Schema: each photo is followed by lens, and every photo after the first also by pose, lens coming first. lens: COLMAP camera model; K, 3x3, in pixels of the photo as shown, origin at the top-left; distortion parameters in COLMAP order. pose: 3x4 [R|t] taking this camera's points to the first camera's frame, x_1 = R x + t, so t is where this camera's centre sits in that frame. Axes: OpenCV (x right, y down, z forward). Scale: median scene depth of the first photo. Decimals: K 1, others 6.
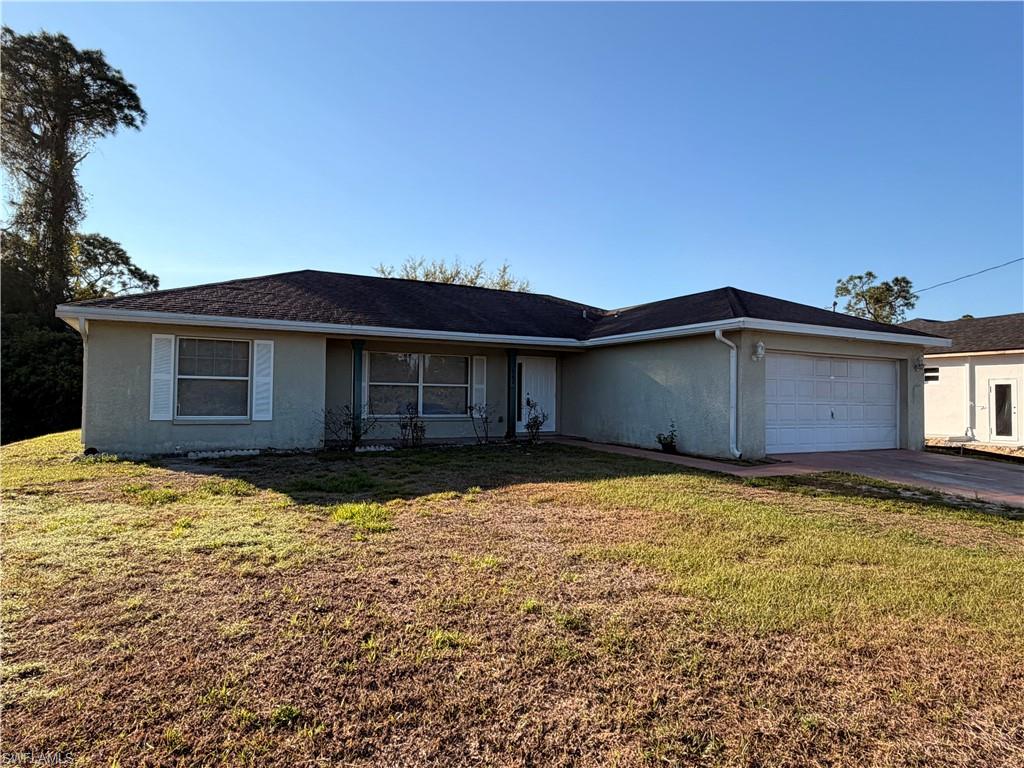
lens RADIAL K [[636.7, 0, 506.0], [0, 636.7, 386.0], [0, 0, 1]] dist [-0.010910, 0.012256]
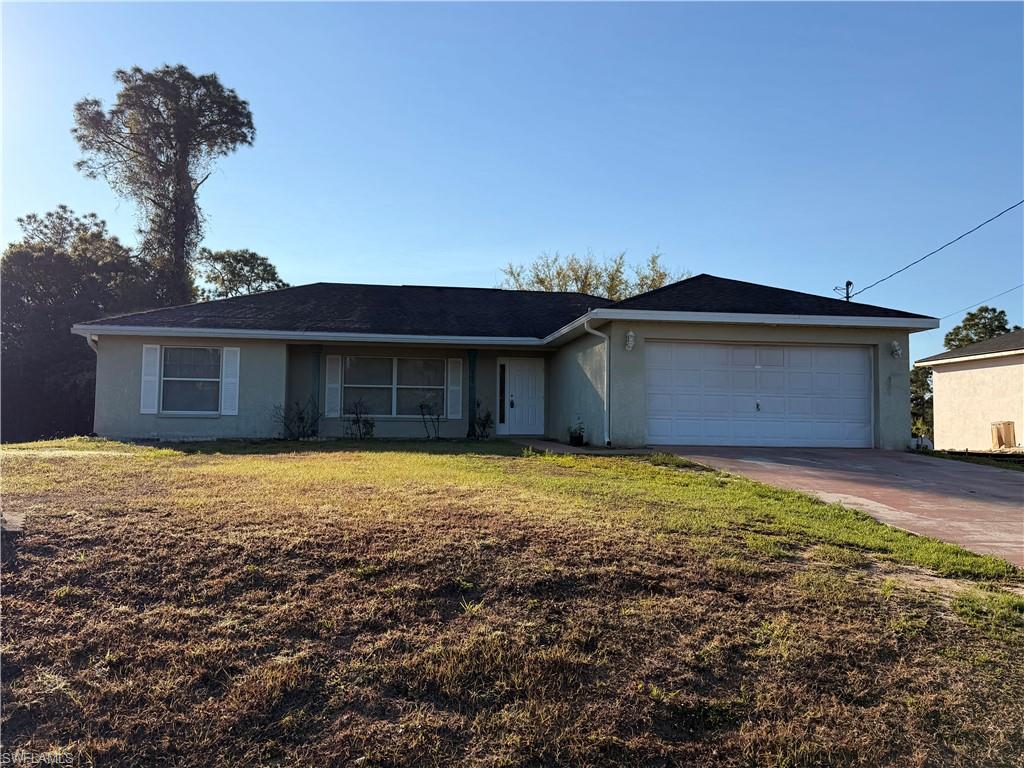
lens RADIAL K [[873.0, 0, 512.8], [0, 873.0, 388.4], [0, 0, 1]] dist [0.081048, -0.107847]
pose [[0.940825, -0.019514, -0.338330, 0.525702], [0.007583, 0.999303, -0.036552, 0.053996], [0.338807, 0.031824, 0.940317, -0.281493]]
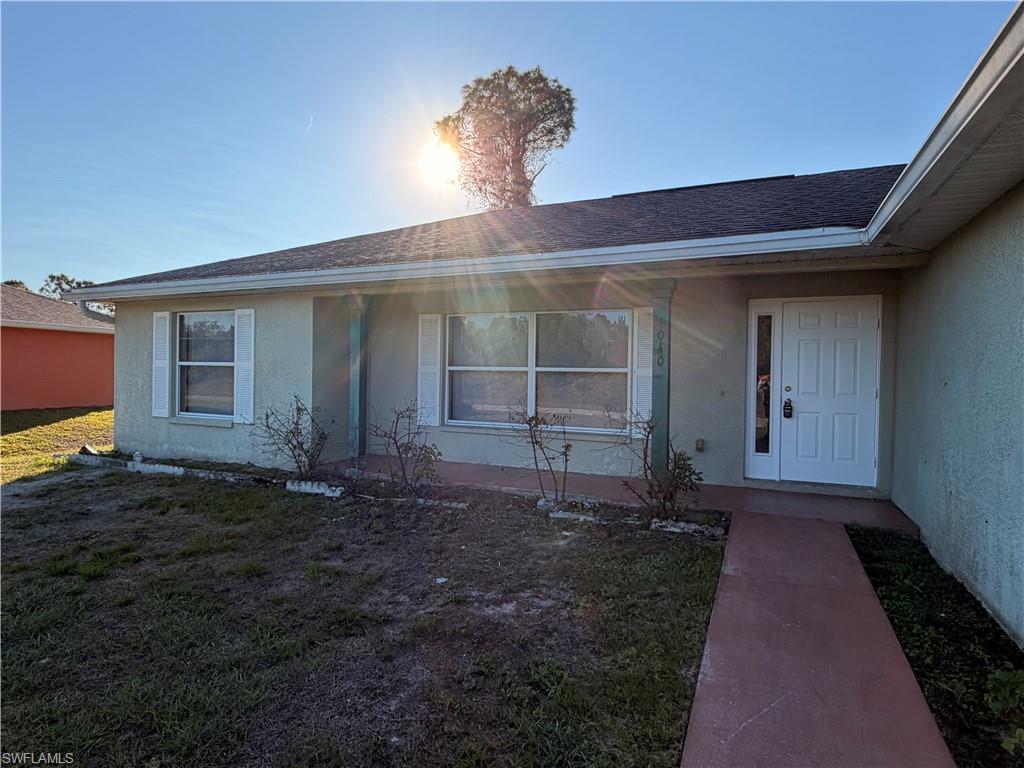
lens RADIAL K [[562.9, 0, 514.8], [0, 562.9, 381.0], [0, 0, 1]] dist [-0.003172, -0.000216]
pose [[0.608857, 0.010687, -0.793208, 0.231262], [0.009840, 0.999731, 0.021023, -0.002317], [0.793219, -0.020606, 0.608588, 0.683249]]
